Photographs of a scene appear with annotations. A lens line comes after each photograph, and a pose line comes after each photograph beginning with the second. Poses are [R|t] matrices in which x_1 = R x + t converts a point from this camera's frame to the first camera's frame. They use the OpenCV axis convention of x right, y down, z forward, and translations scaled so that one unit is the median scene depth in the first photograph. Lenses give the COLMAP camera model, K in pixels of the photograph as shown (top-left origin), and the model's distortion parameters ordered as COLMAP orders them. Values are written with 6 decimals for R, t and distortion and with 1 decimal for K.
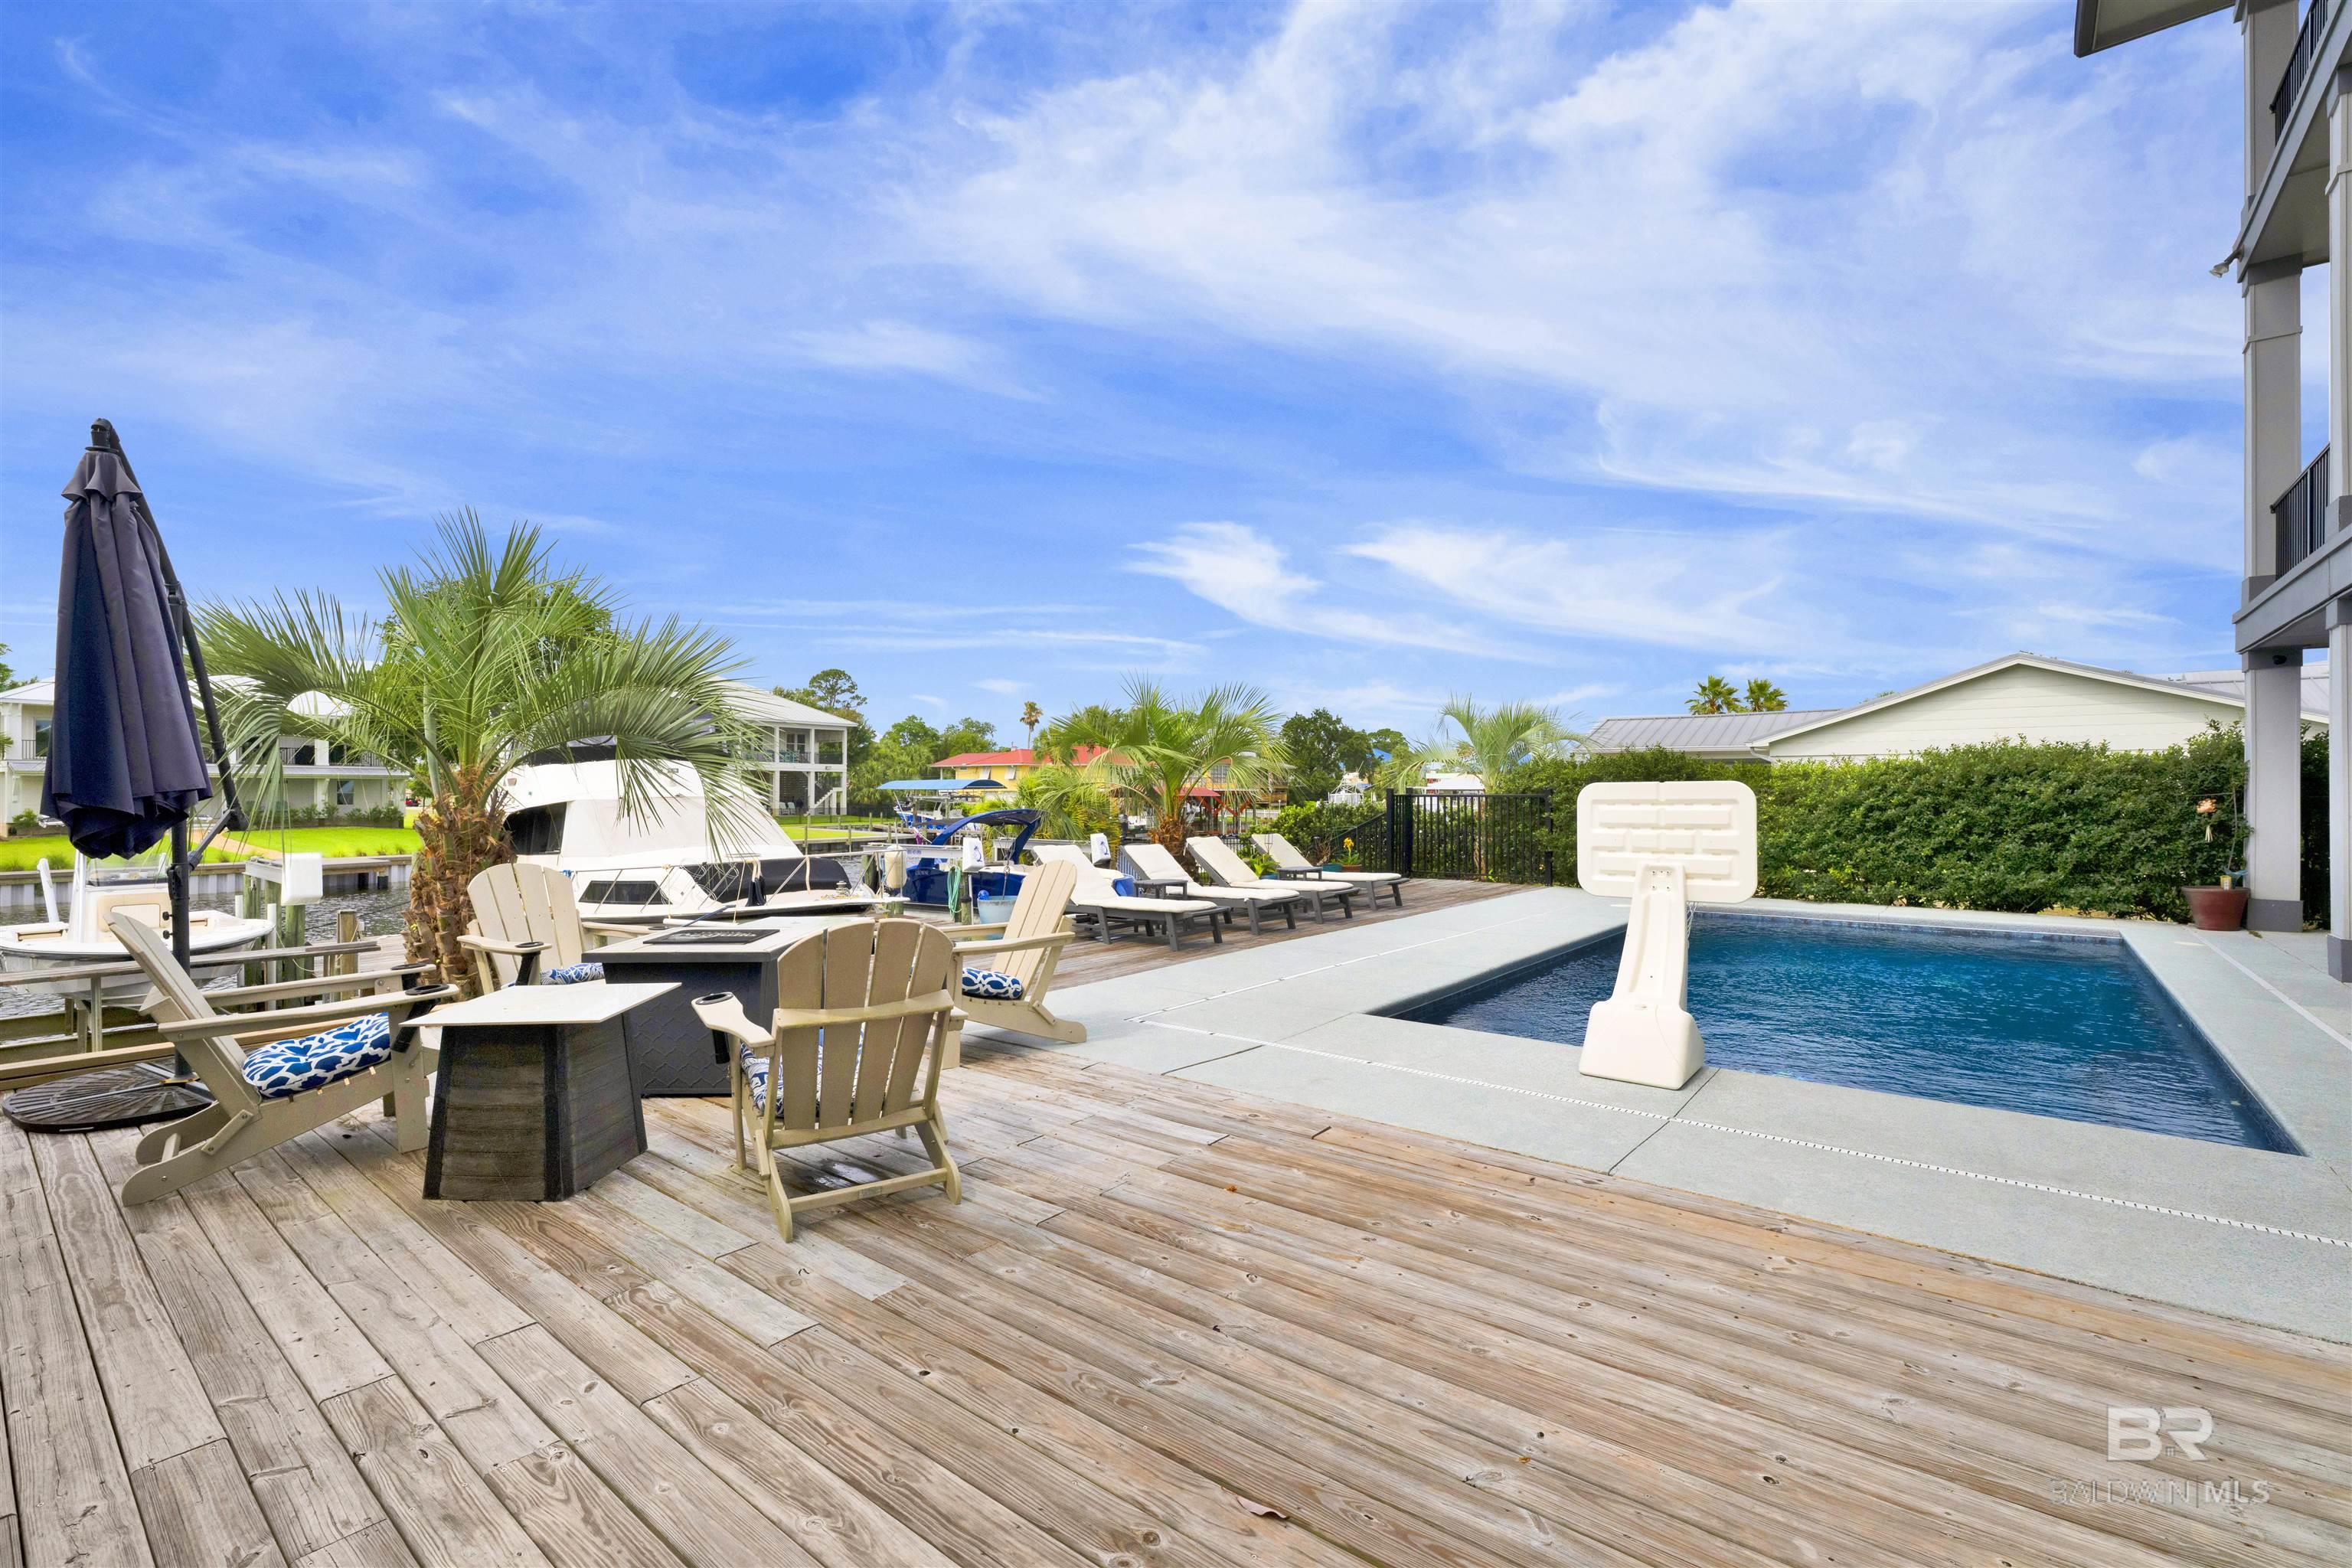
lens RADIAL K [[1021.4, 0, 1176.0], [0, 1021.4, 784.0], [0, 0, 1]] dist [-0.000190, 0.000089]
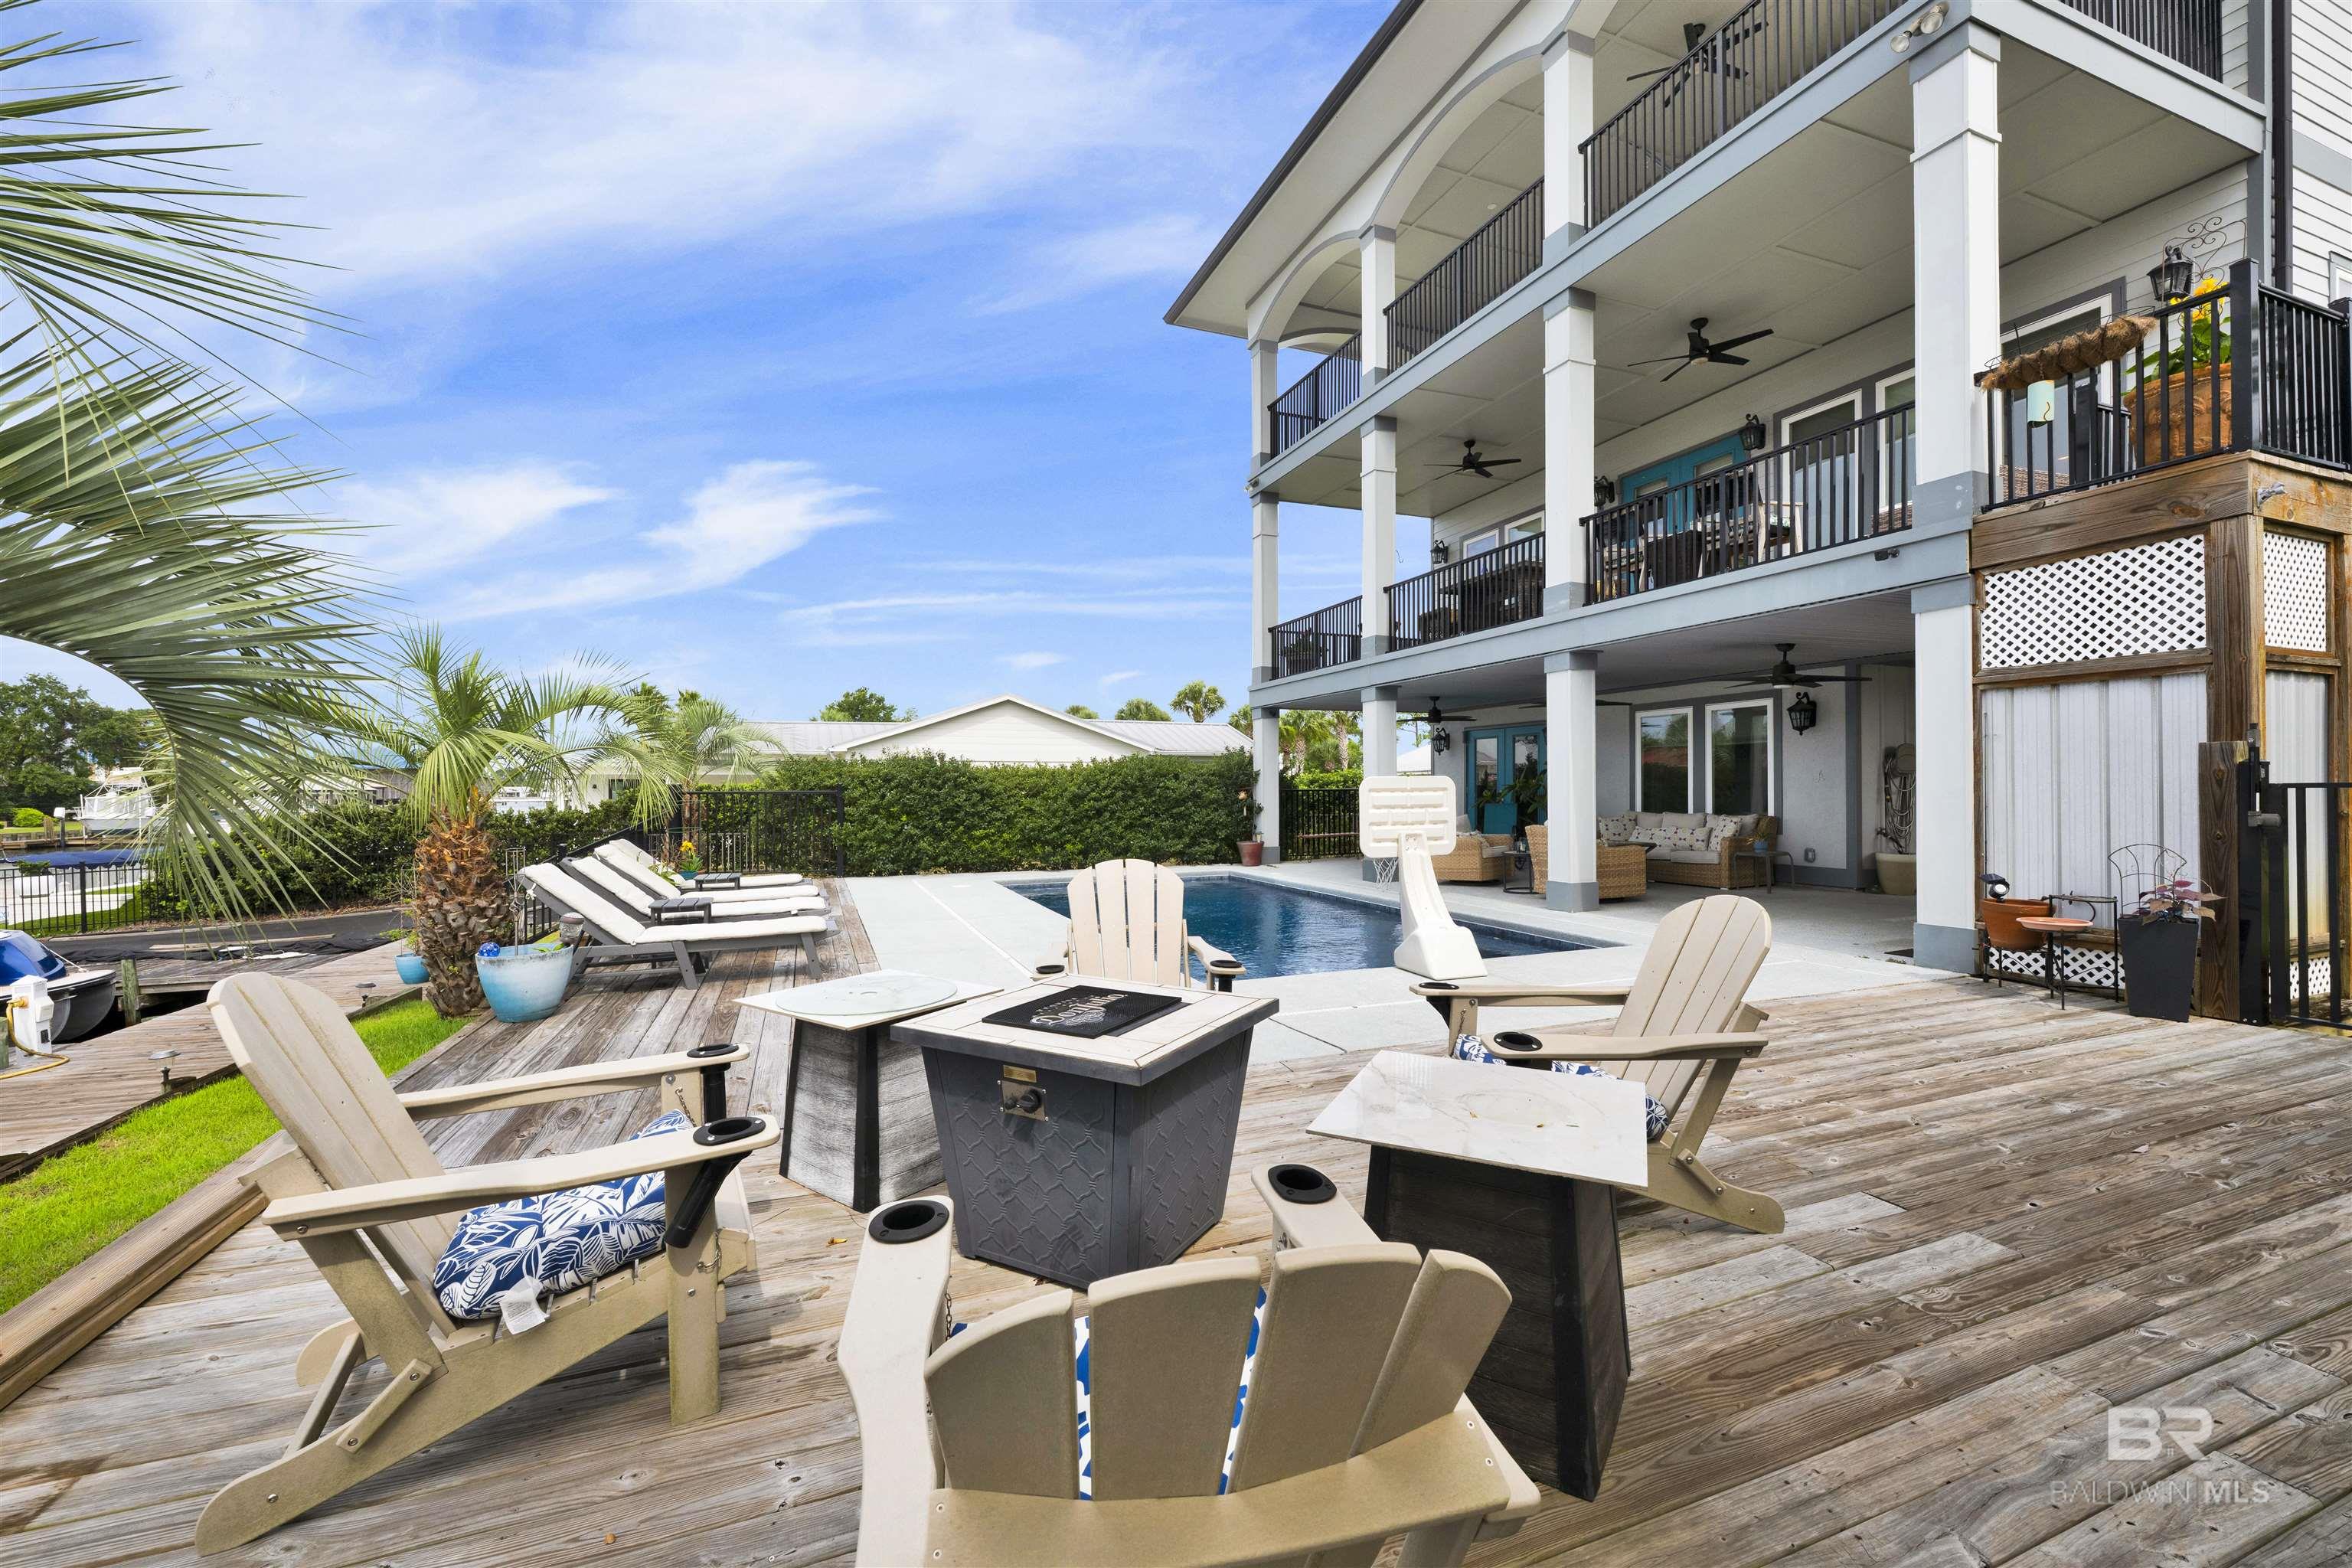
lens RADIAL K [[935.1, 0, 1176.0], [0, 935.1, 784.0], [0, 0, 1]] dist [0.000226, 0.000080]
pose [[0.492796, 0.003928, 0.870136, -1.540362], [-0.002604, 0.999992, -0.003039, 0.024985], [-0.870141, -0.000768, 0.492802, 1.130277]]
